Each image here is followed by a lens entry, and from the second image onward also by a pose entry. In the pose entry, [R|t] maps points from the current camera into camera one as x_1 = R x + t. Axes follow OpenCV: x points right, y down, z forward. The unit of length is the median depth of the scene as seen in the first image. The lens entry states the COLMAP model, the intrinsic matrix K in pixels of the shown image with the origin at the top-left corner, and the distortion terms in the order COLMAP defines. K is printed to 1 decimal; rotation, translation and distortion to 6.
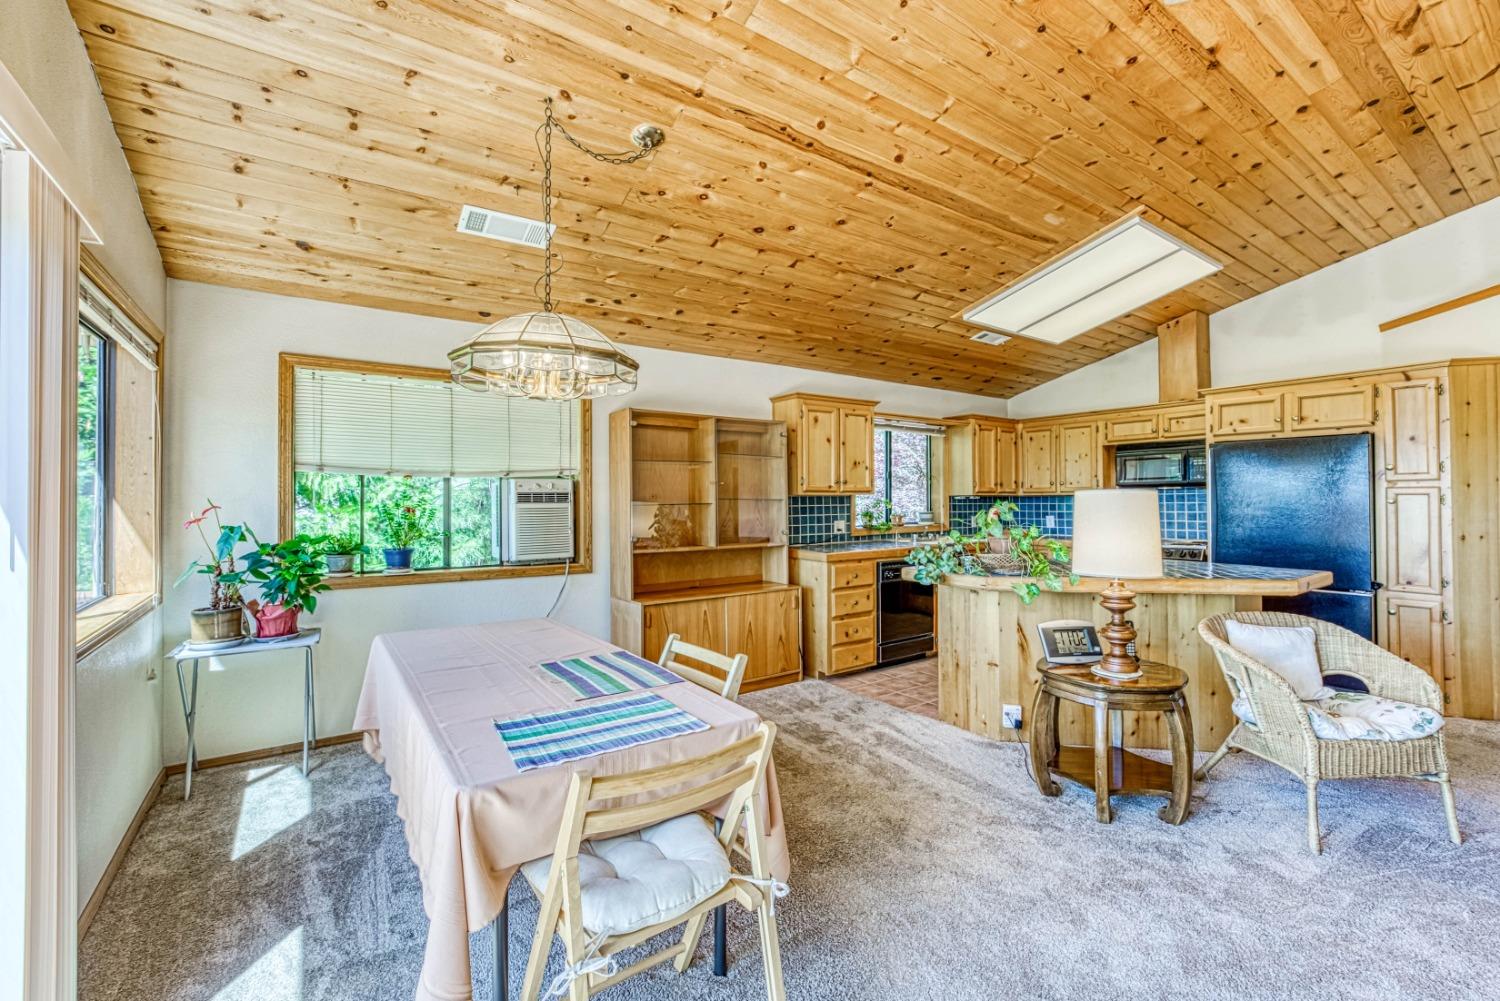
lens RADIAL K [[610.7, 0, 744.1], [0, 610.7, 488.4], [0, 0, 1]] dist [-0.013435, 0.000577]
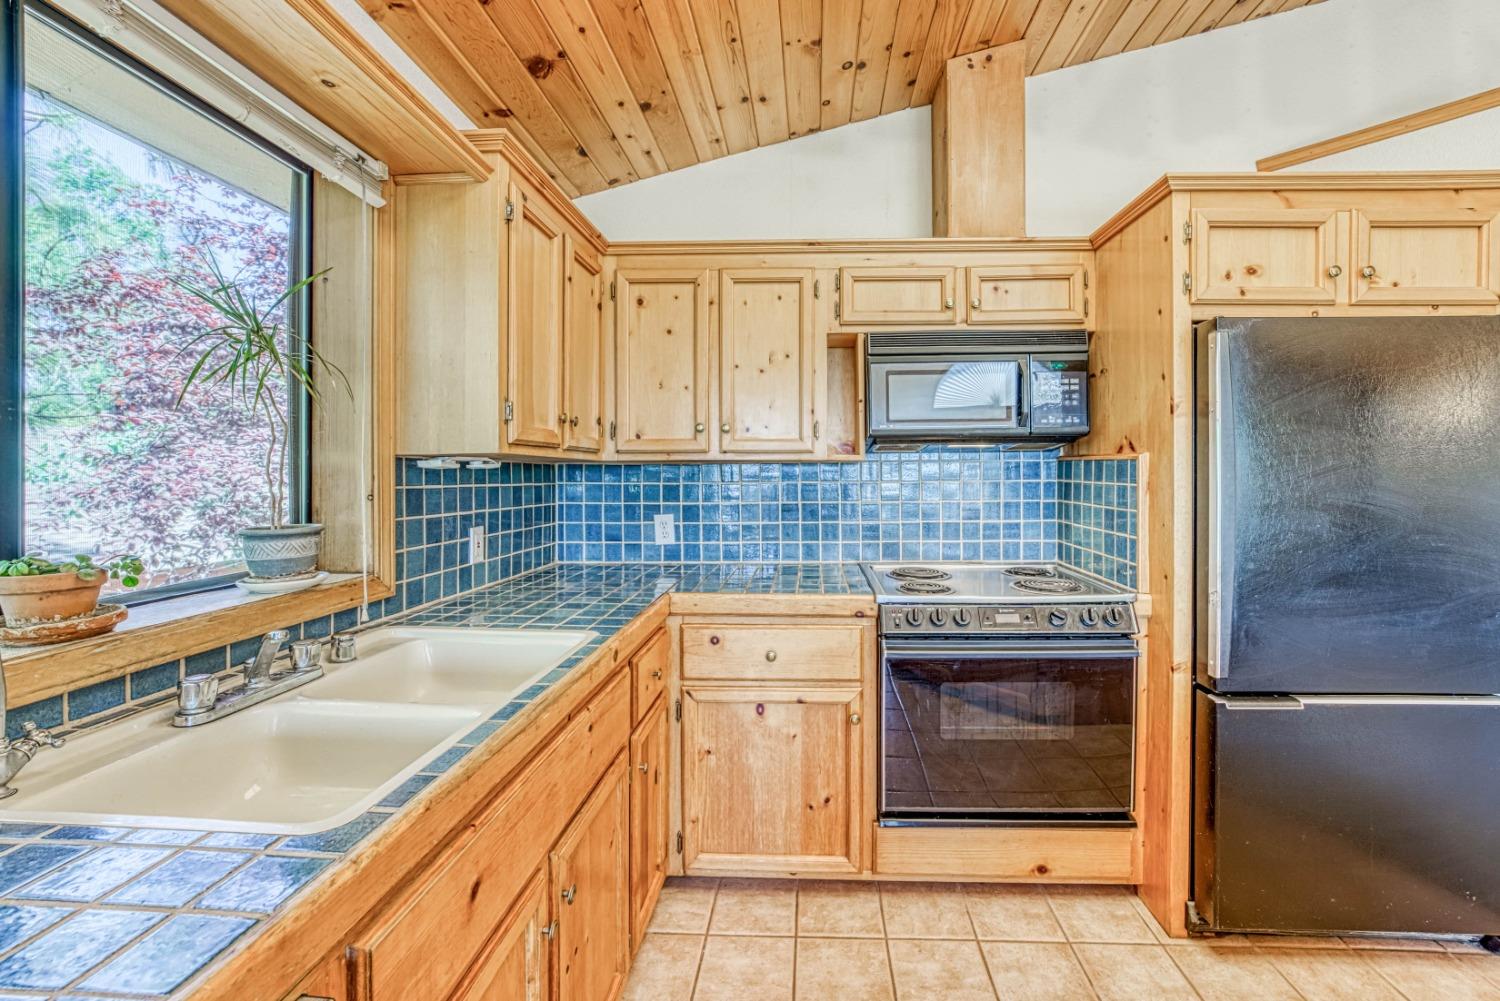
lens RADIAL K [[610.7, 0, 744.1], [0, 610.7, 488.4], [0, 0, 1]] dist [-0.013435, 0.000577]
pose [[0.597325, -0.014171, 0.801874, 0.355498], [-0.013068, 0.999539, 0.027399, 0.027411], [-0.801893, -0.026845, 0.596865, 1.179396]]
